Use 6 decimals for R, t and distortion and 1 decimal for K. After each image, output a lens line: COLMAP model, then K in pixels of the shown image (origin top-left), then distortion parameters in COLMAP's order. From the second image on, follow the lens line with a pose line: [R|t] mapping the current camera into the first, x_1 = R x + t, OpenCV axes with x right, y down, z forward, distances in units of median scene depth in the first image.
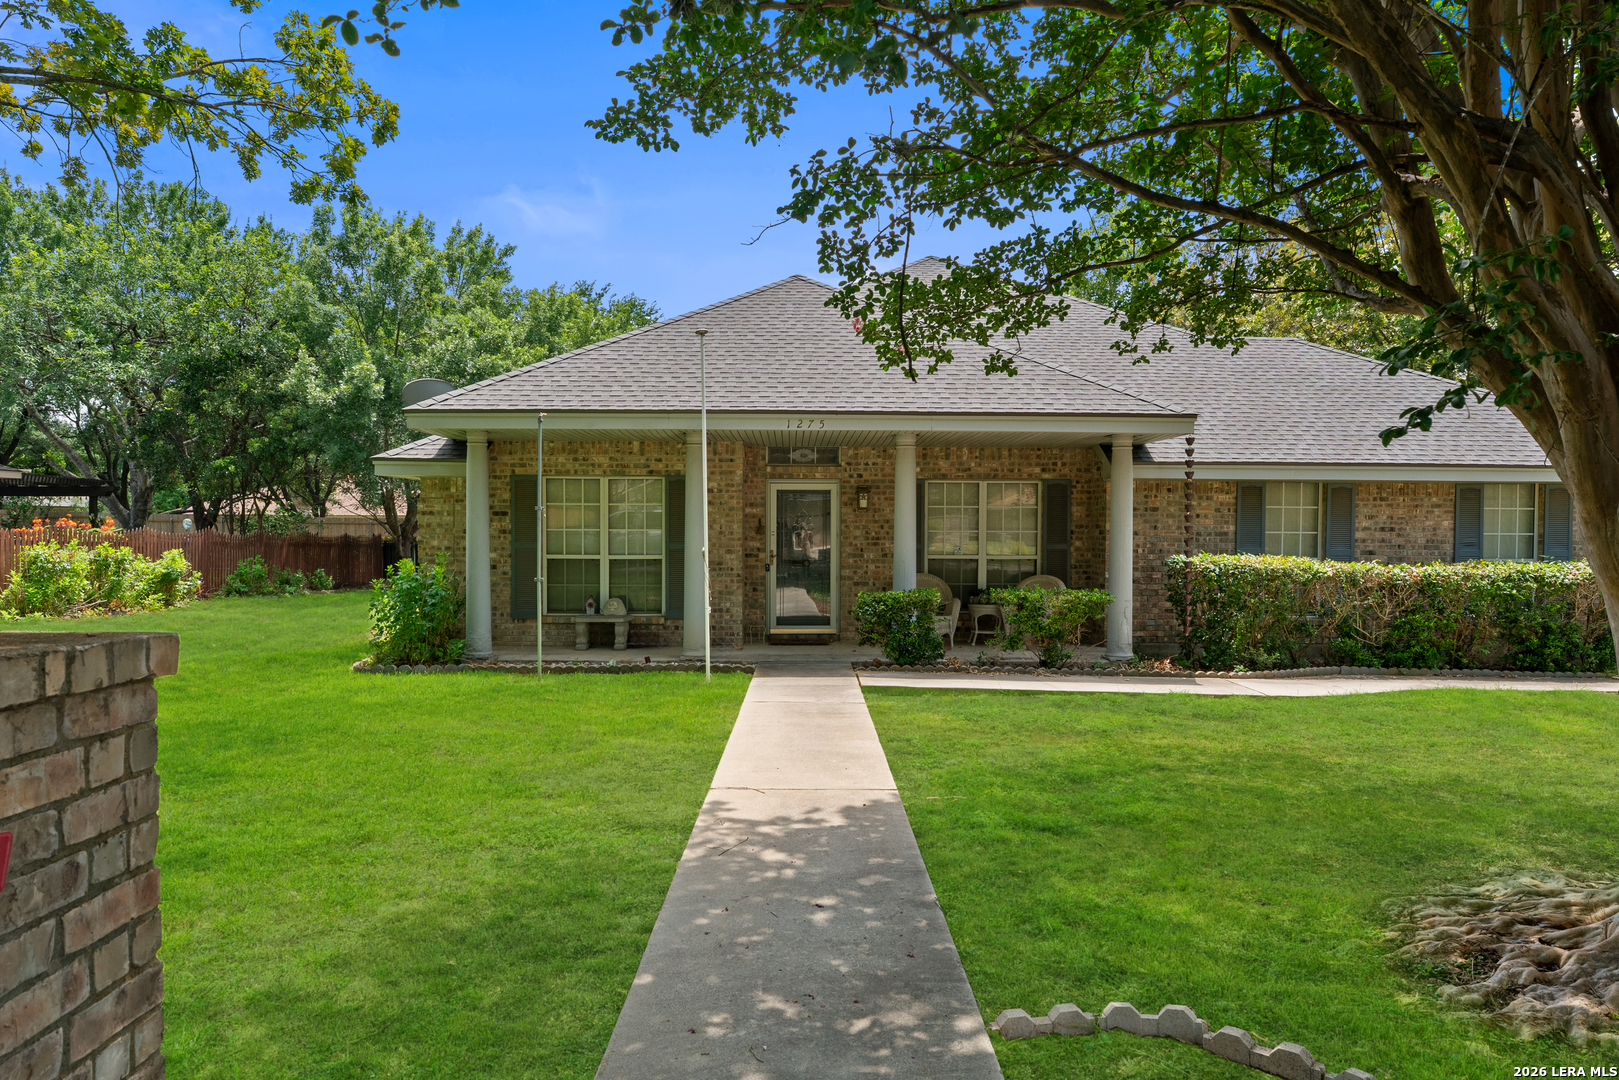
lens RADIAL K [[997.2, 0, 805.2], [0, 997.2, 553.7], [0, 0, 1]] dist [0.000031, -0.002339]
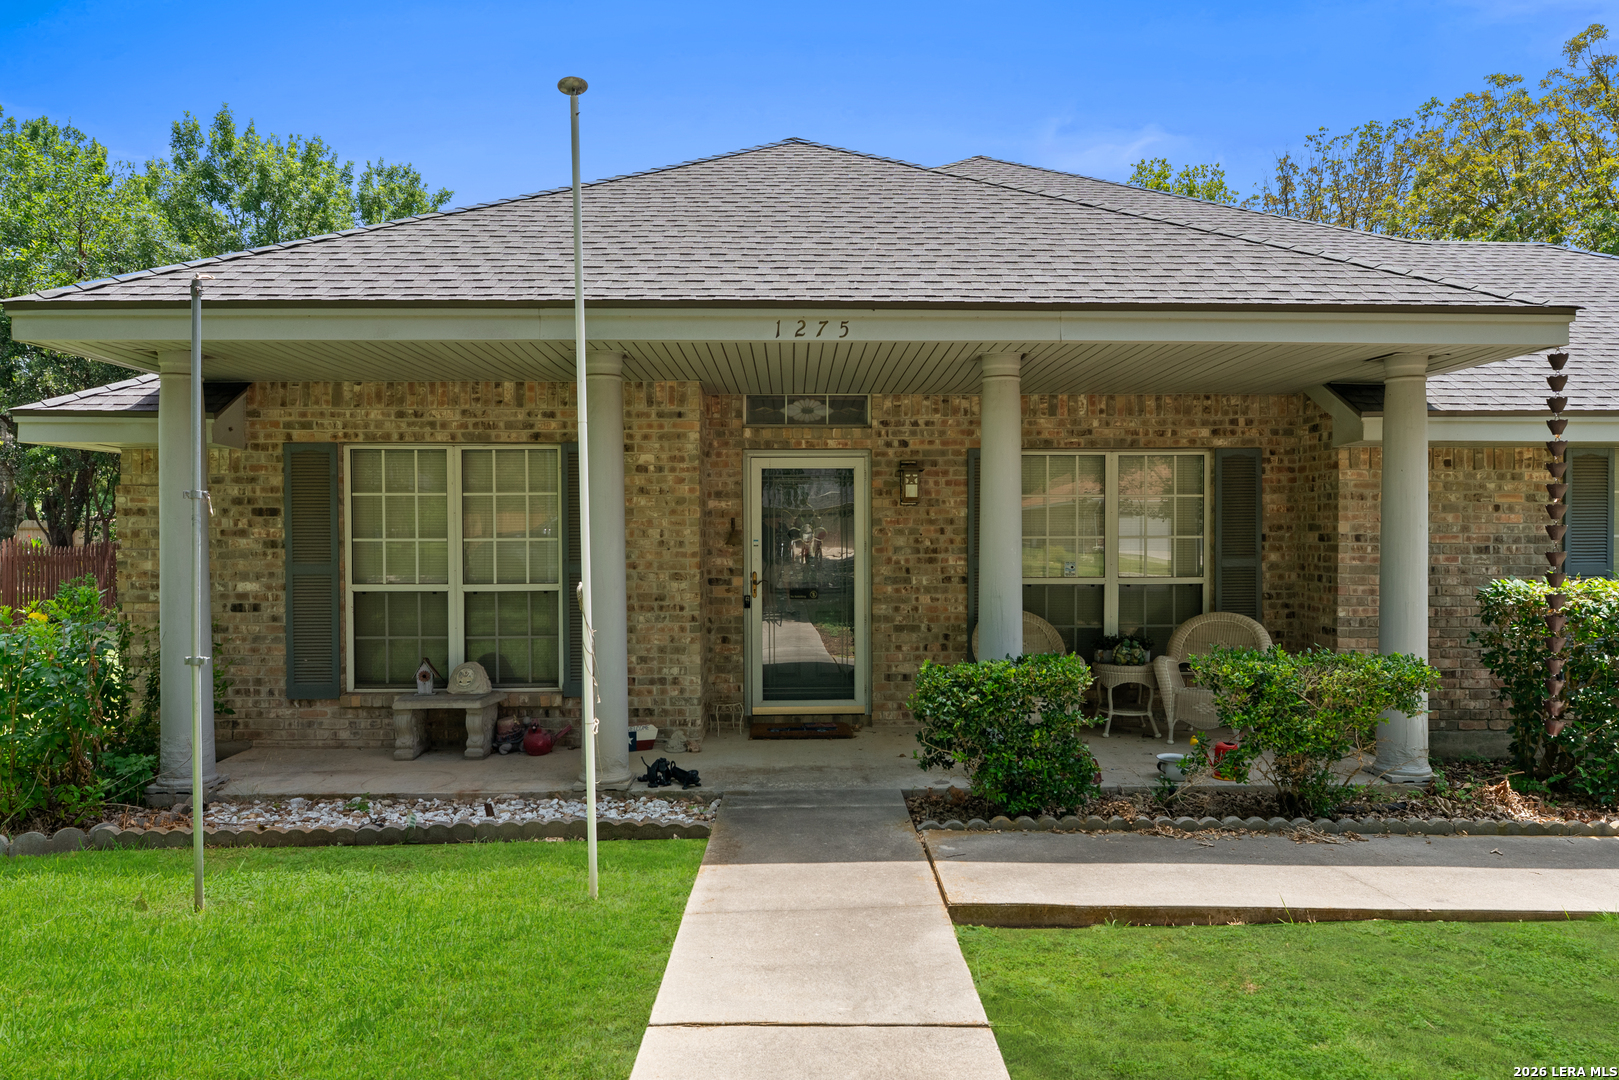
lens RADIAL K [[997.2, 0, 805.2], [0, 997.2, 553.7], [0, 0, 1]] dist [0.000031, -0.002339]
pose [[0.999975, -0.007000, -0.000656, -0.003086], [0.006998, 0.999970, -0.003406, -0.012637], [0.000680, 0.003402, 0.999994, 0.432750]]
